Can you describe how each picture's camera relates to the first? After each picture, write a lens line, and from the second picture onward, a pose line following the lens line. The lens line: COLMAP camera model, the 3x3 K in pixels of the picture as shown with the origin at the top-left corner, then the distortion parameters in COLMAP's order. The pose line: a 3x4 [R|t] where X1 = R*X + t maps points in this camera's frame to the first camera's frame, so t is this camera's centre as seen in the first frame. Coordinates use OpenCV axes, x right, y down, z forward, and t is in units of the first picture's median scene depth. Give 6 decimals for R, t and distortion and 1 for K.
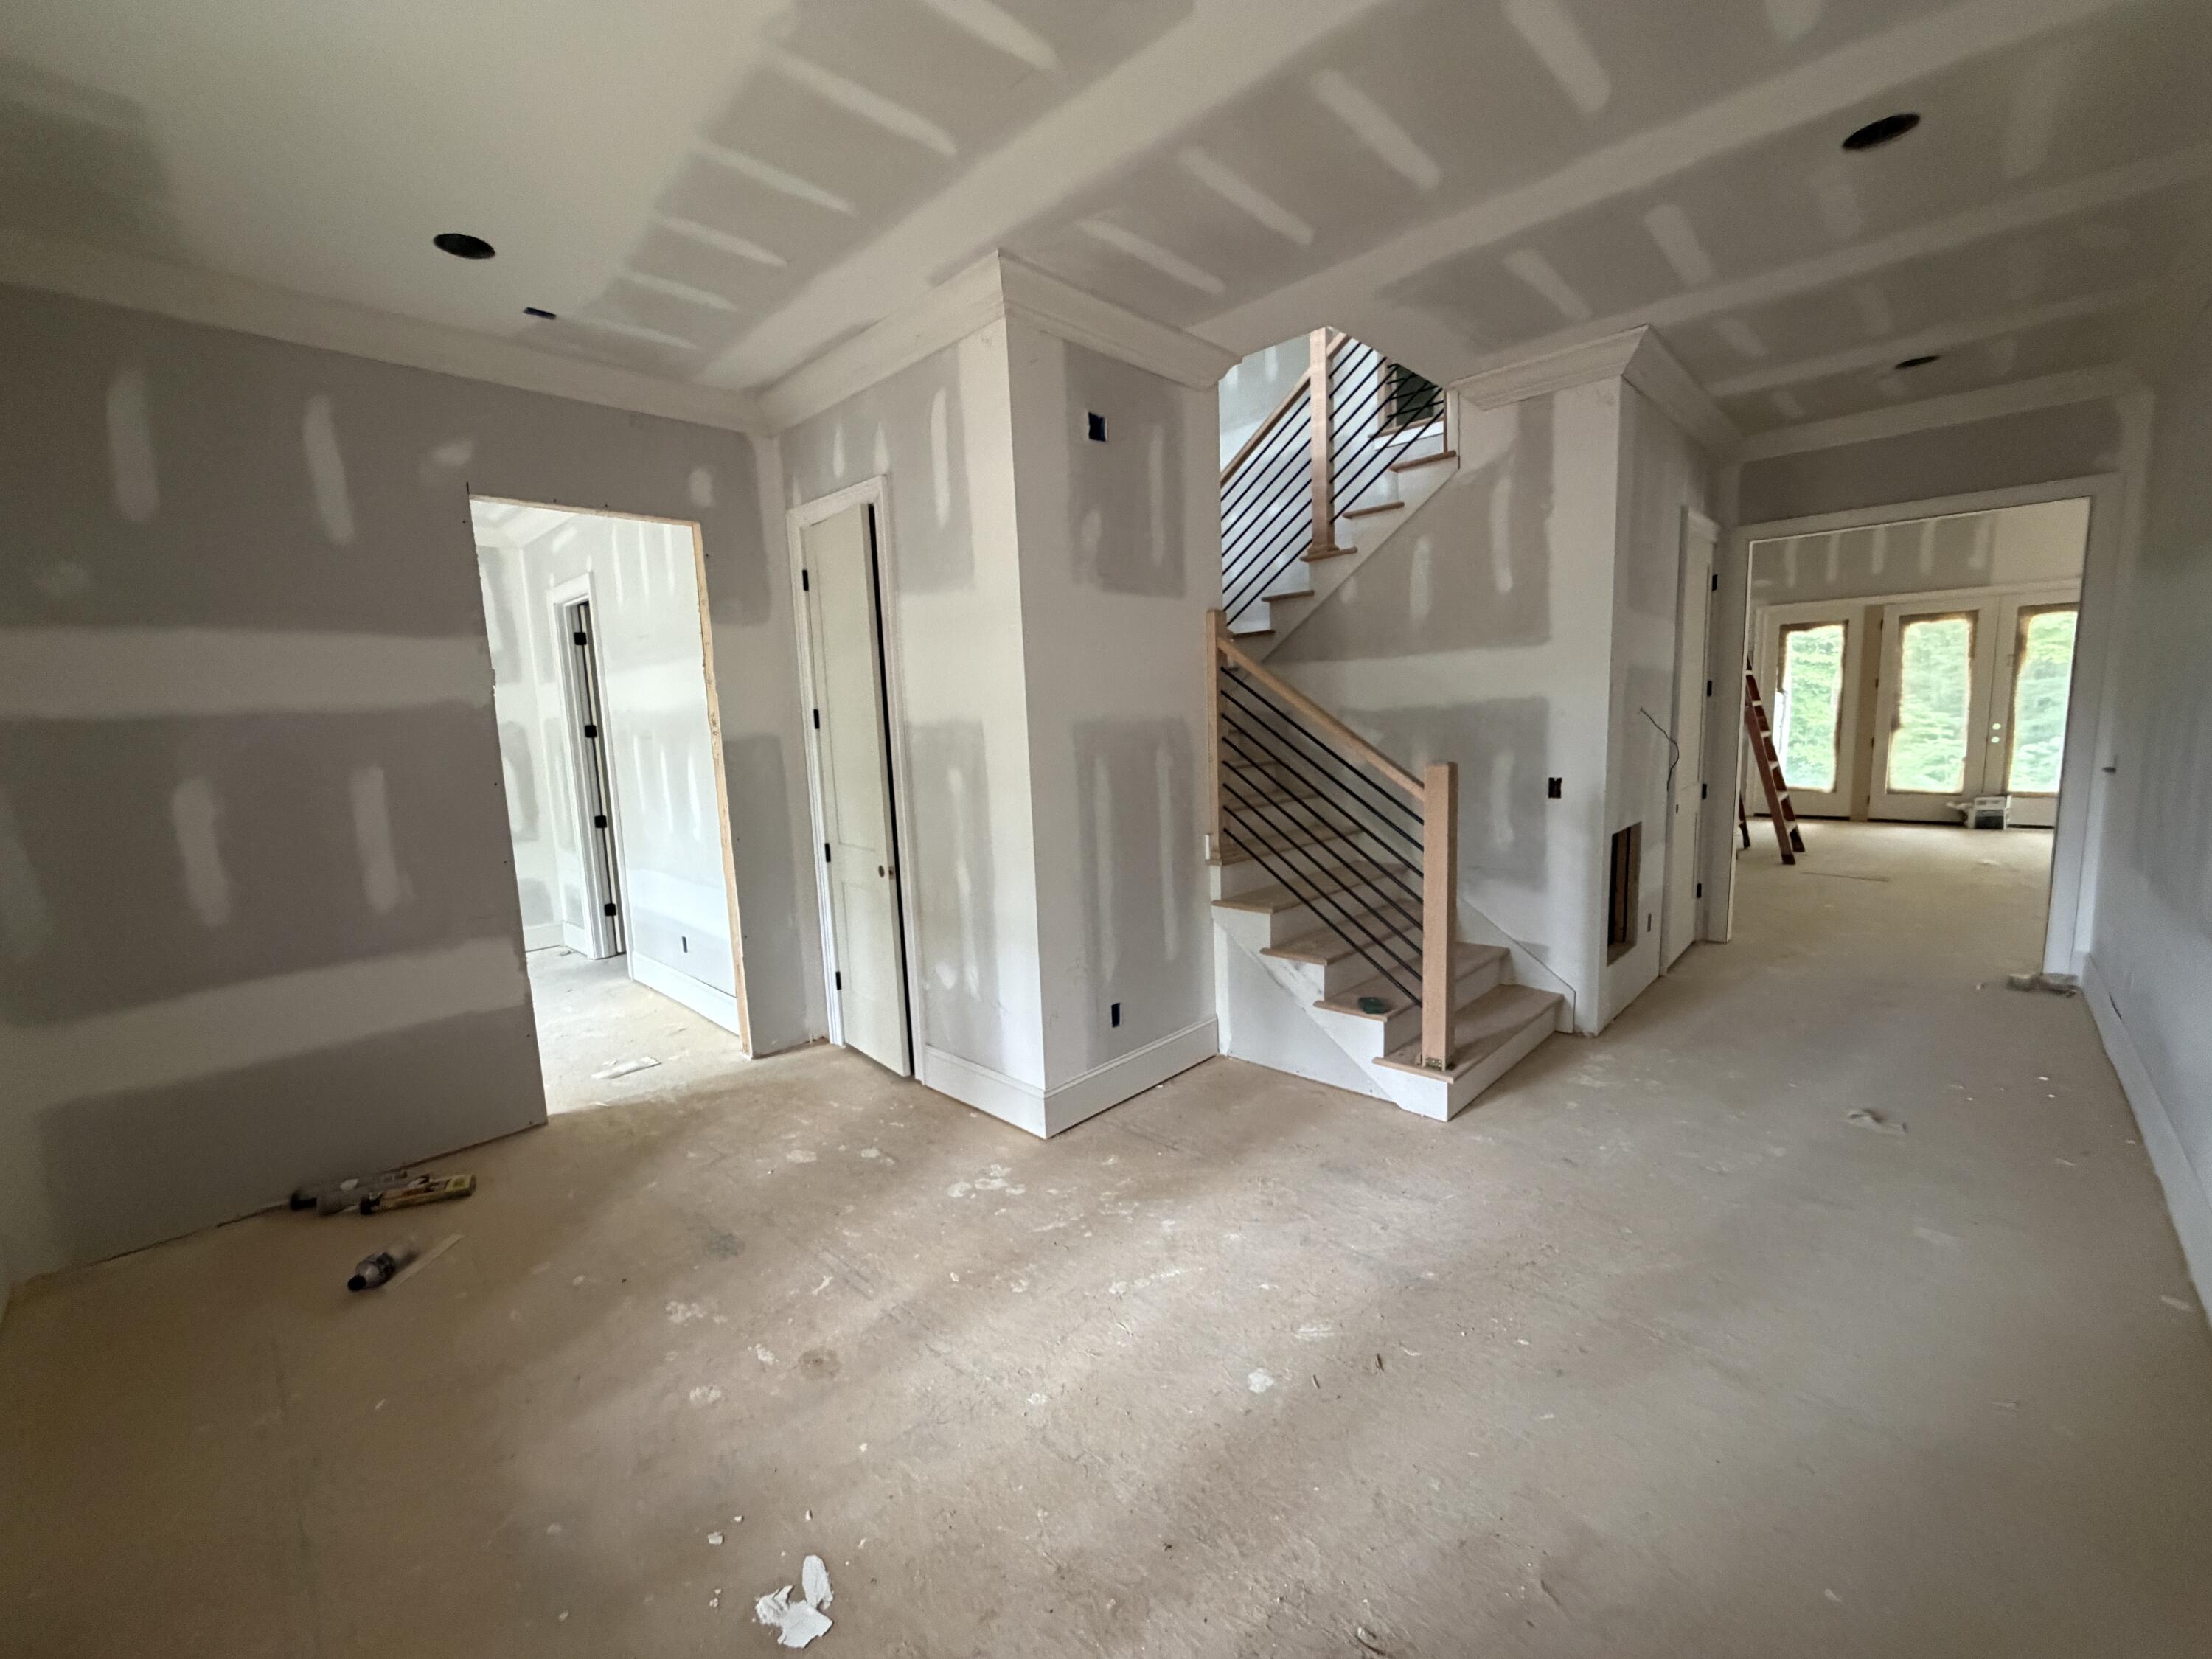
lens RADIAL K [[884.0, 0, 1109.6], [0, 884.0, 826.9], [0, 0, 1]] dist [0.003188, -0.000696]
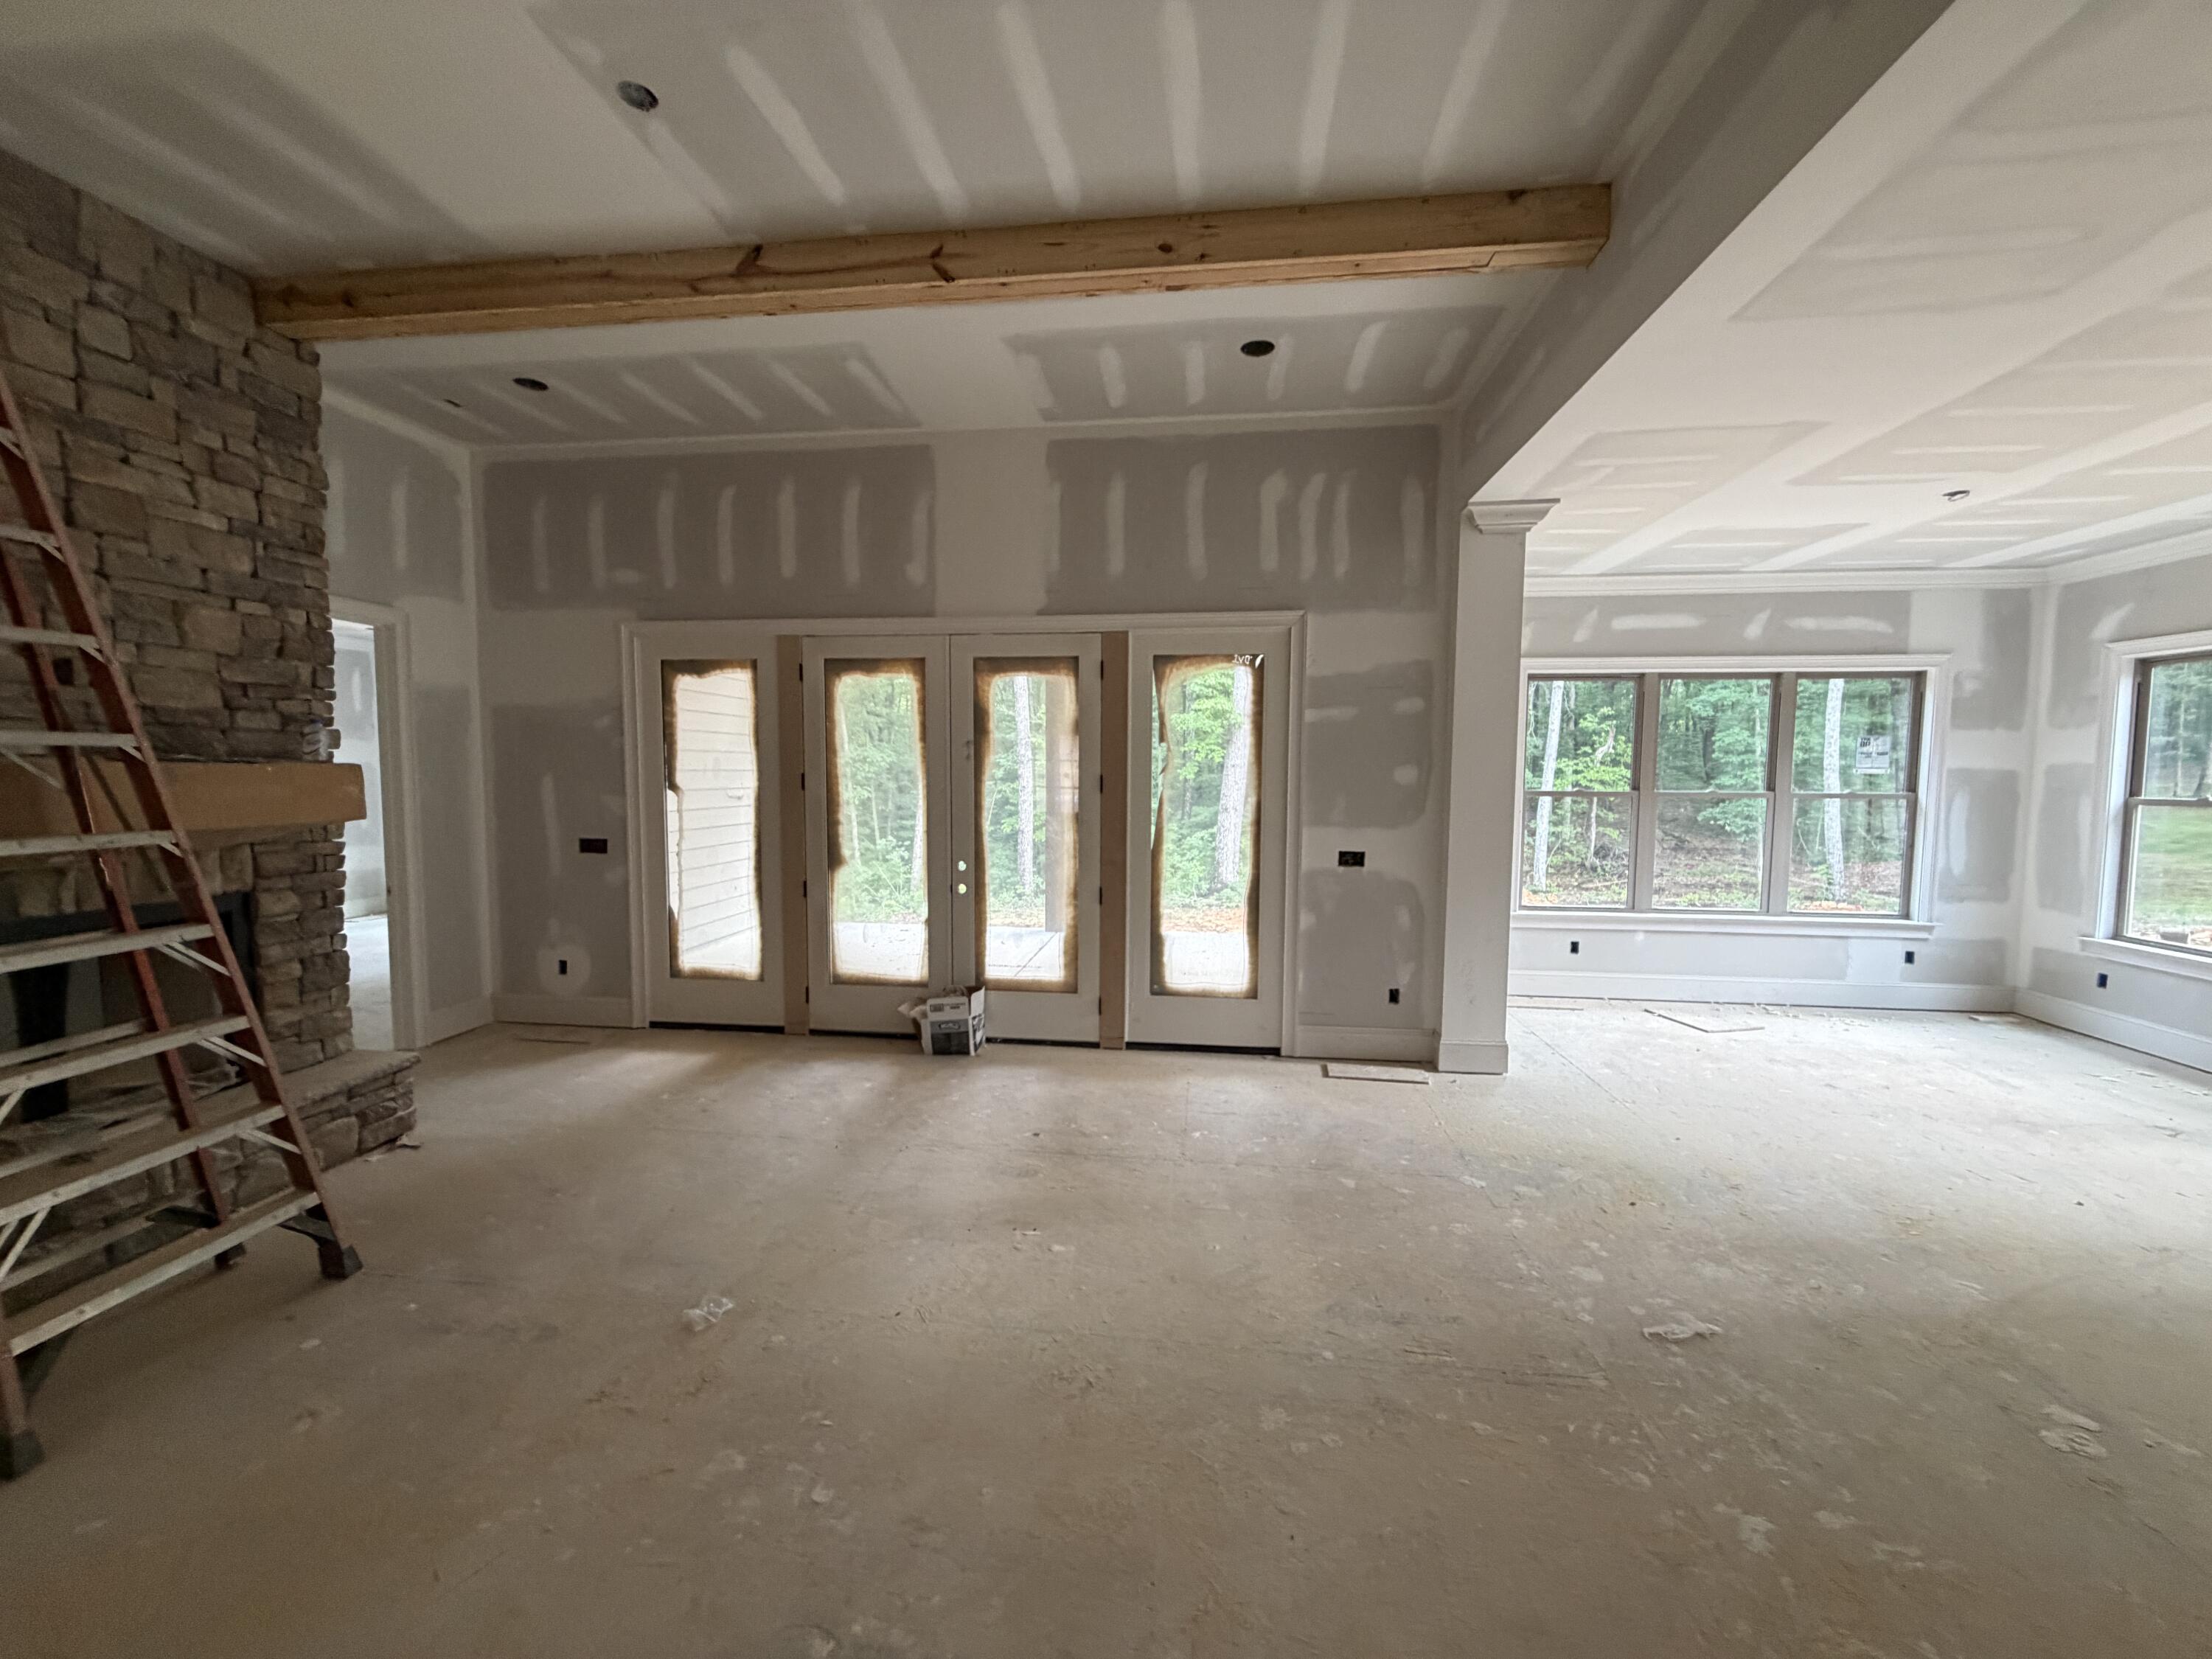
lens RADIAL K [[884.0, 0, 1097.6], [0, 884.0, 832.4], [0, 0, 1]] dist [0.003188, -0.000696]
pose [[0.803129, 0.000106, 0.595805, 0.673459], [0.041160, 0.997601, -0.055661, -0.091480], [-0.594381, 0.069226, 0.801198, 0.454010]]
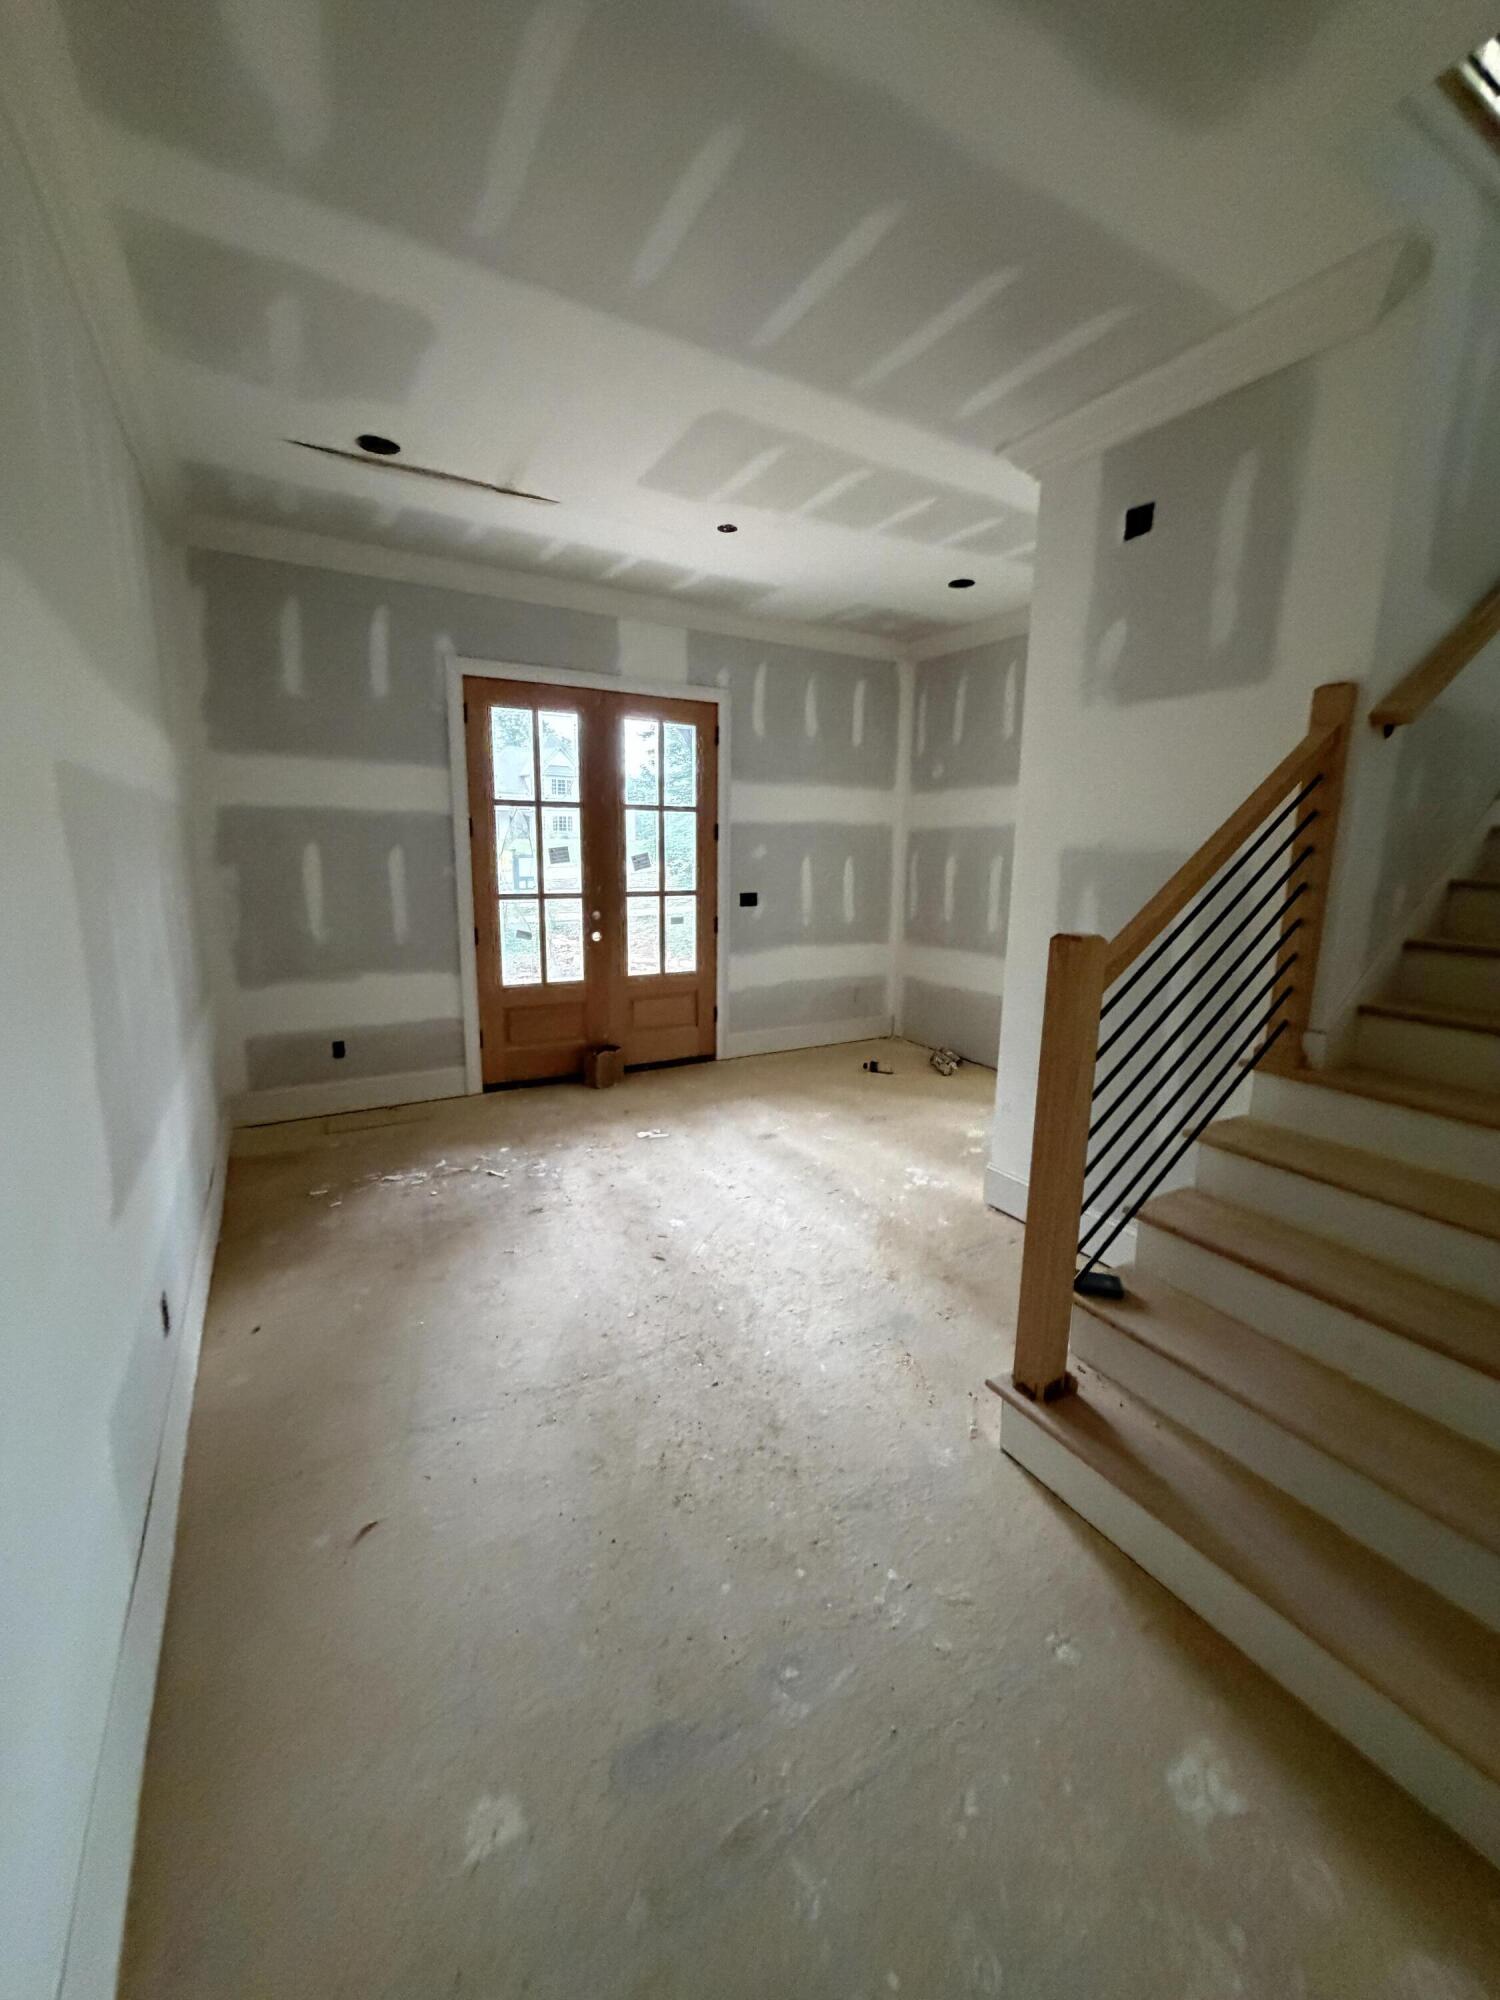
lens RADIAL K [[799.3, 0, 752.4], [0, 799.3, 991.7], [0, 0, 1]] dist [0.003188, -0.000696]
pose [[-0.274666, 0.206769, -0.939045, 1.664106], [-0.131759, 0.959300, 0.249767, -0.245471], [0.952469, 0.192330, -0.236244, 1.573321]]
